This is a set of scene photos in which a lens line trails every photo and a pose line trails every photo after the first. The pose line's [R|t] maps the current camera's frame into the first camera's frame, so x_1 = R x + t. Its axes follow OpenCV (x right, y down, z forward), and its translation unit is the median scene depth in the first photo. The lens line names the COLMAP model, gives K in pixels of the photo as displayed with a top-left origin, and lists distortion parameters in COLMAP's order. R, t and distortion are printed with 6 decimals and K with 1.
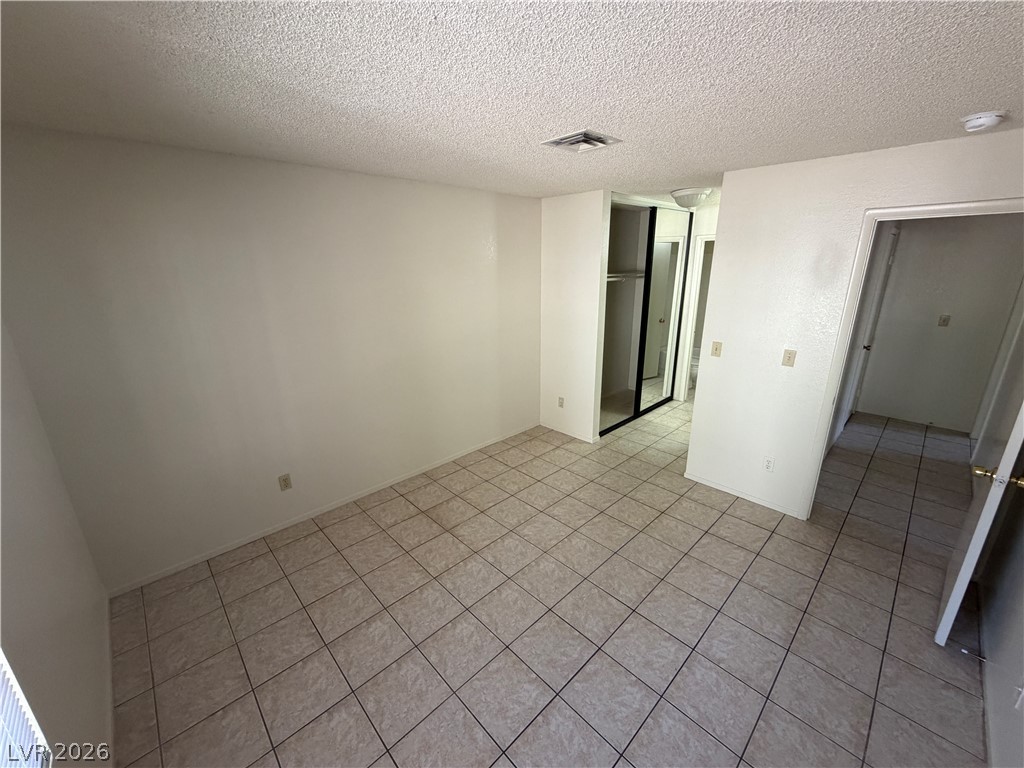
lens RADIAL K [[412.2, 0, 512.0], [0, 412.2, 384.0], [0, 0, 1]] dist [0.000309, 0.000177]
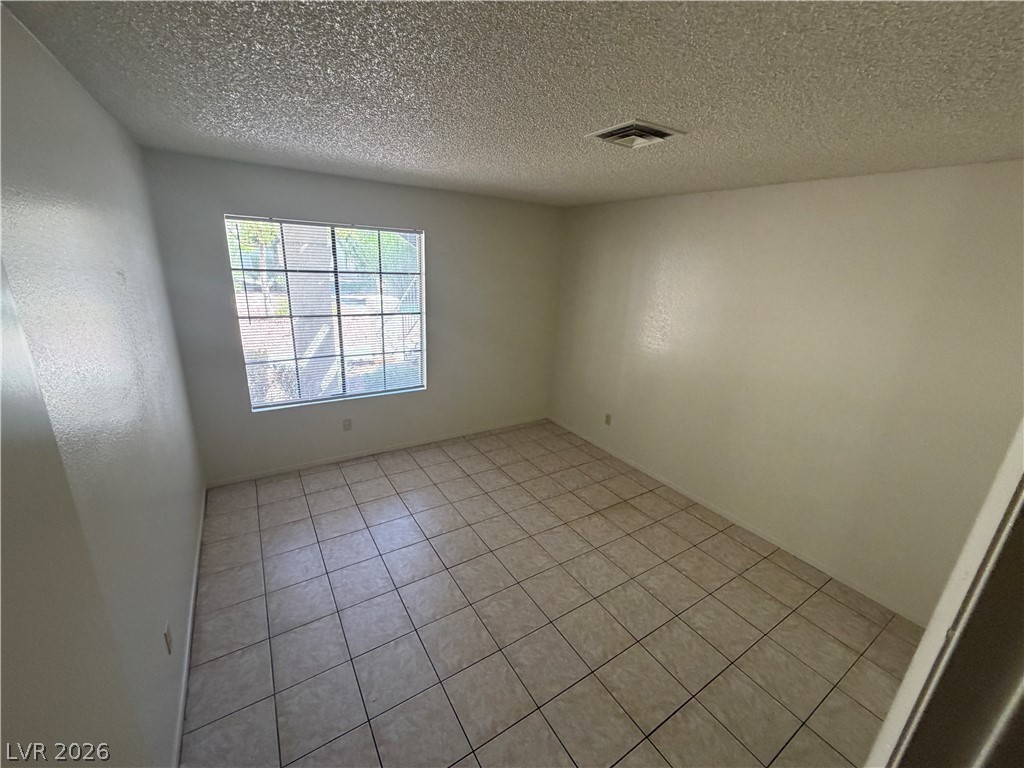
lens RADIAL K [[409.9, 0, 510.0], [0, 409.9, 383.5], [0, 0, 1]] dist [0.000544, 0.000259]
pose [[-0.191392, 0.293678, -0.936548, 0.680583], [-0.328072, 0.880165, 0.343042, -0.208750], [0.925061, 0.372911, -0.072110, 0.599571]]
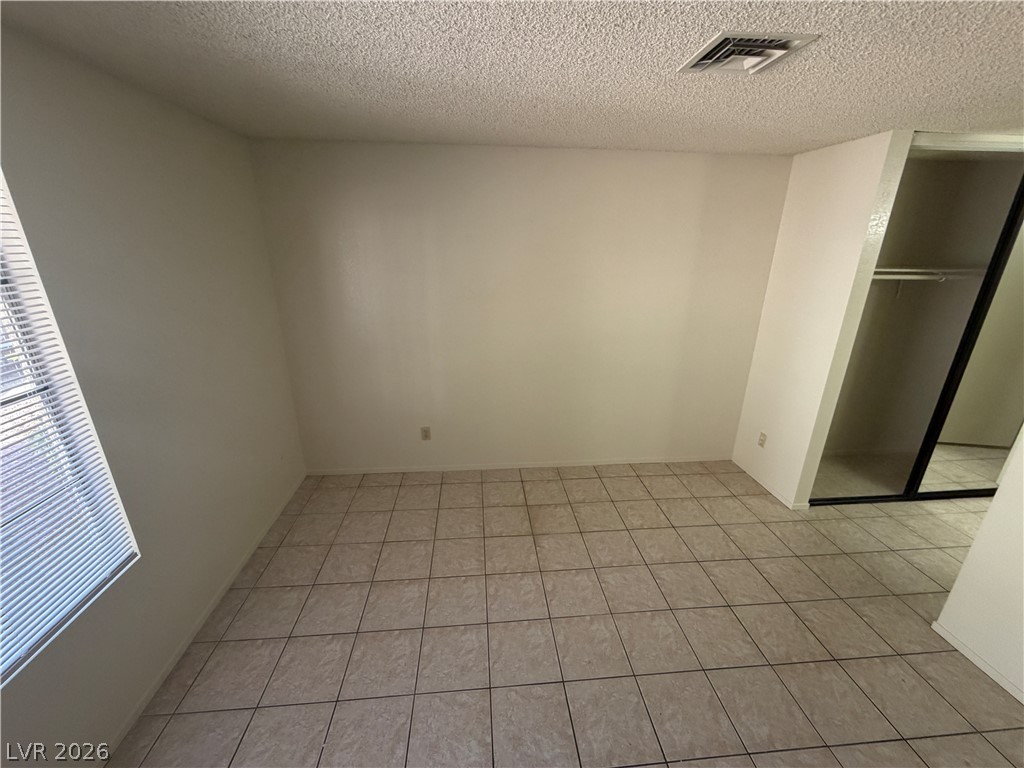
lens RADIAL K [[412.9, 0, 507.2], [0, 412.9, 383.6], [0, 0, 1]] dist [0.000465, 0.000148]
pose [[0.776776, 0.221542, -0.589524, 0.222372], [-0.197537, 0.974553, 0.105953, -0.052106], [0.597995, 0.034151, 0.800772, 0.170292]]
